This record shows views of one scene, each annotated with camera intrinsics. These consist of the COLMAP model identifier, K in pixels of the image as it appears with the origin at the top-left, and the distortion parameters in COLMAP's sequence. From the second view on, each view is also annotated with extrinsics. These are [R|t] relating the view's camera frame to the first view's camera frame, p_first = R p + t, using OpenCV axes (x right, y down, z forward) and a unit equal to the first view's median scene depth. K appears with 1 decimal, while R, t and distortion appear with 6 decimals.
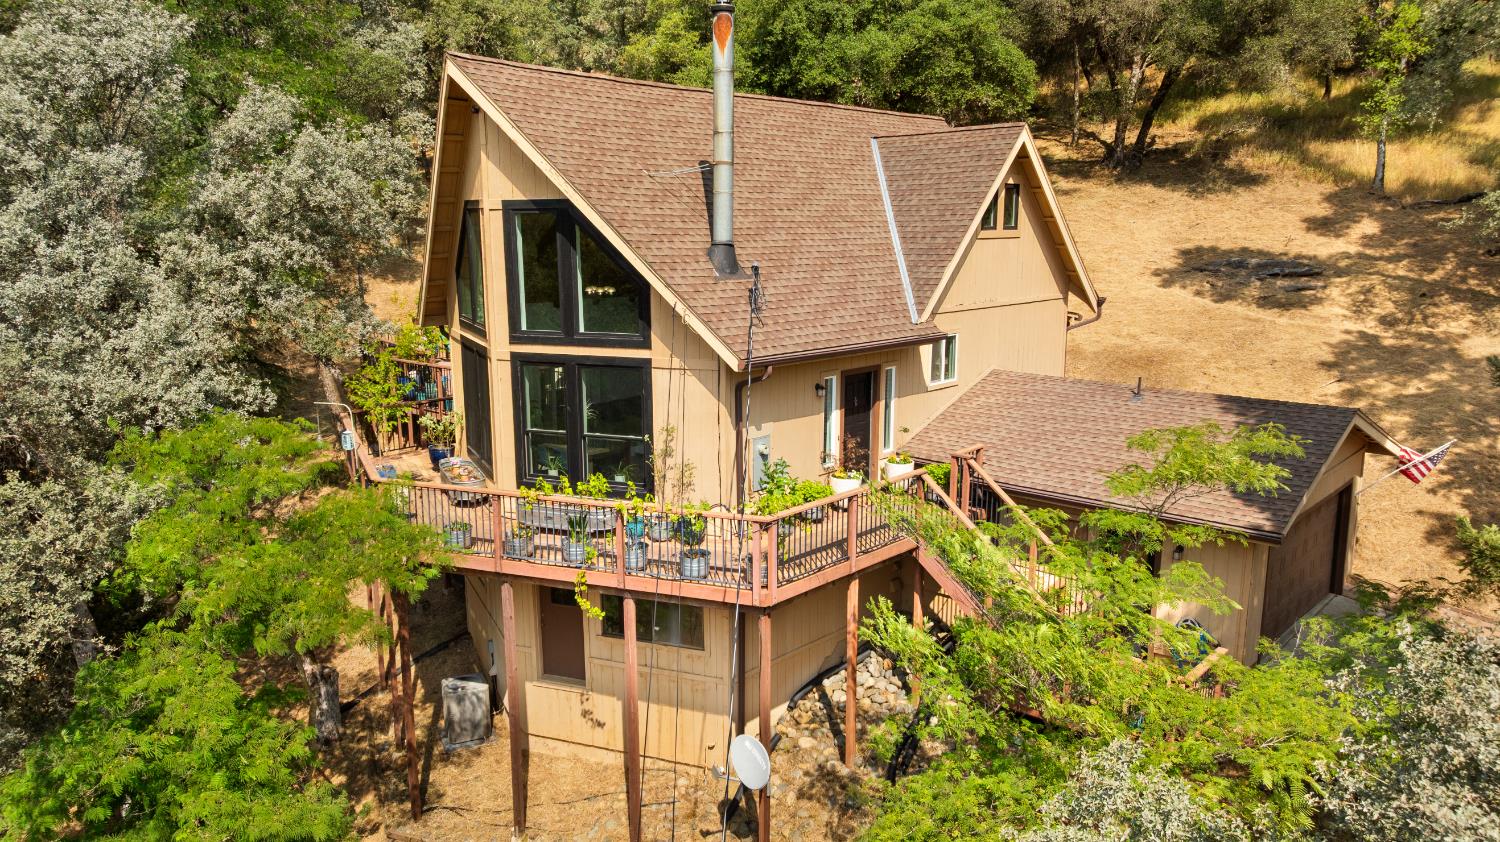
lens RADIAL K [[1047.2, 0, 750.0], [0, 1047.2, 421.0], [0, 0, 1]] dist [-0.024669, 0.002032]
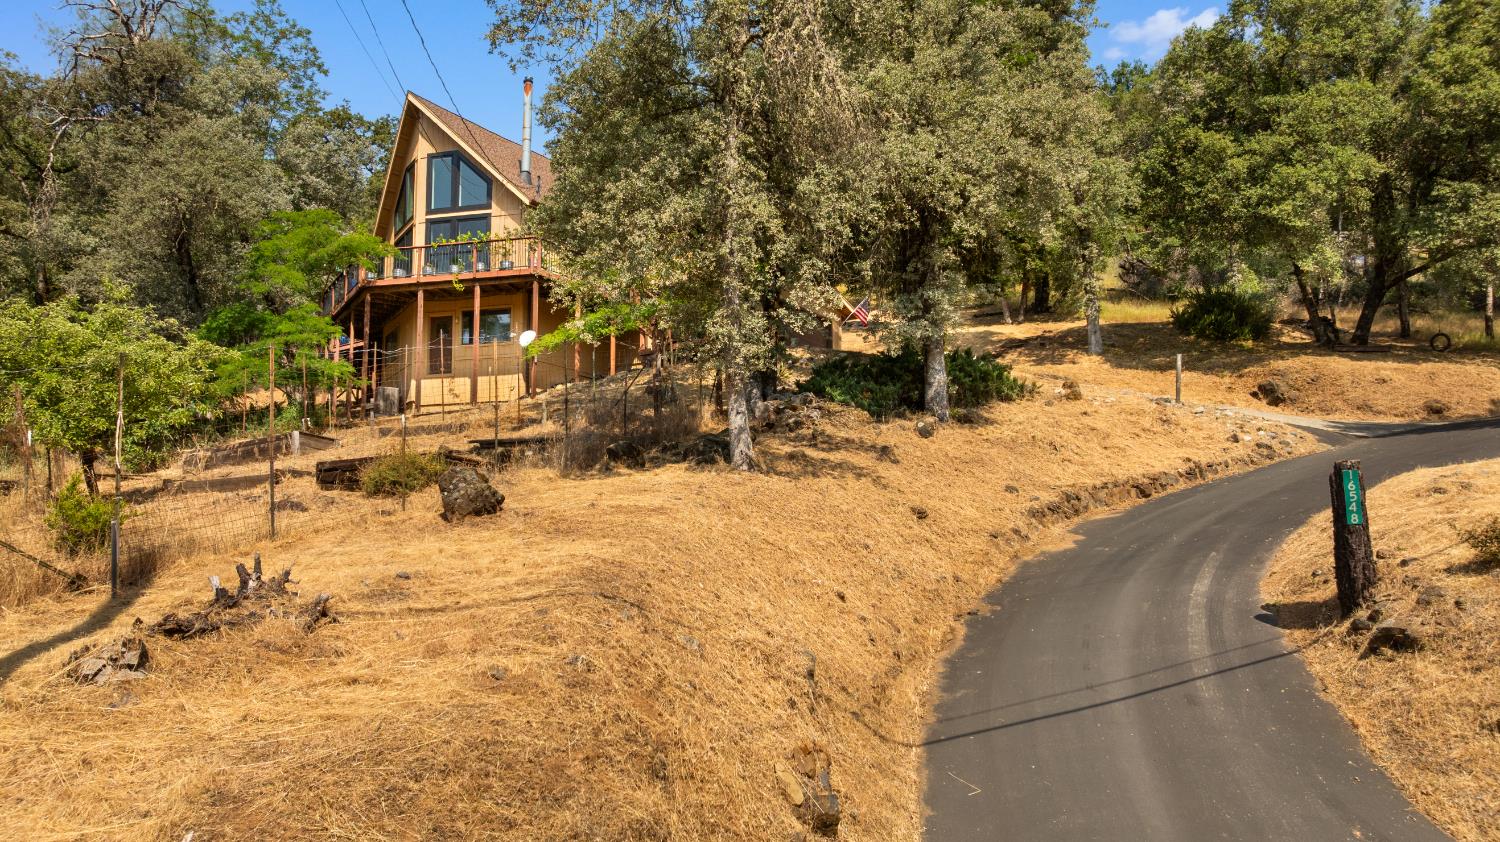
lens RADIAL K [[1047.2, 0, 750.0], [0, 1047.2, 421.0], [0, 0, 1]] dist [-0.024669, 0.002032]
pose [[0.991552, -0.001236, 0.129703, 0.158086], [0.047446, 0.934113, -0.353810, 1.130165], [-0.120720, 0.356975, 0.926281, -0.943659]]
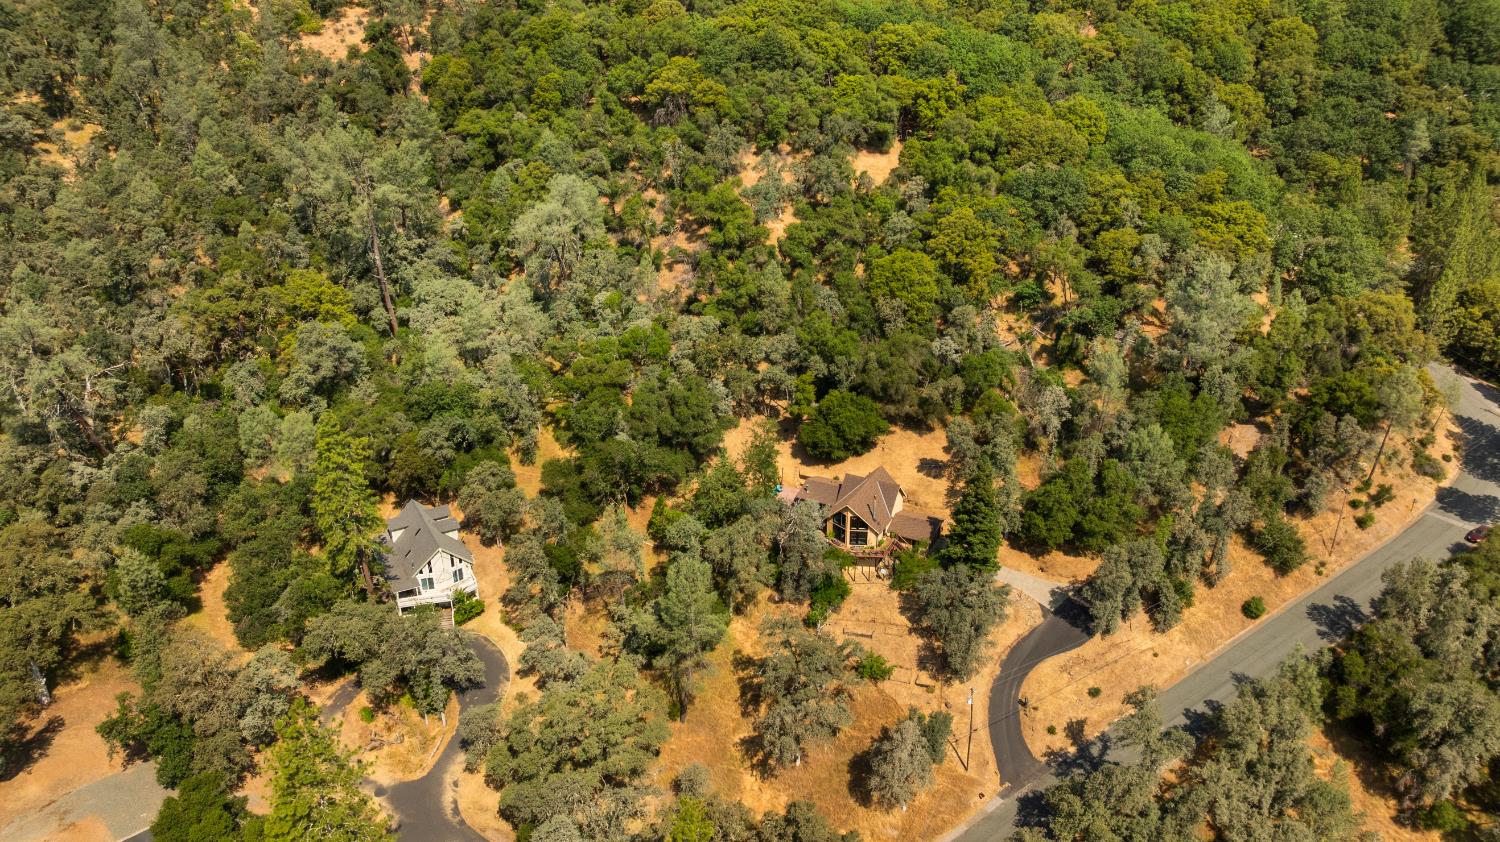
lens RADIAL K [[1047.2, 0, 750.0], [0, 1047.2, 421.0], [0, 0, 1]] dist [-0.024669, 0.002032]
pose [[0.966379, -0.105897, 0.234303, -2.958011], [0.056333, 0.976310, 0.208913, -2.810252], [-0.250876, -0.188690, 0.949451, -6.848467]]
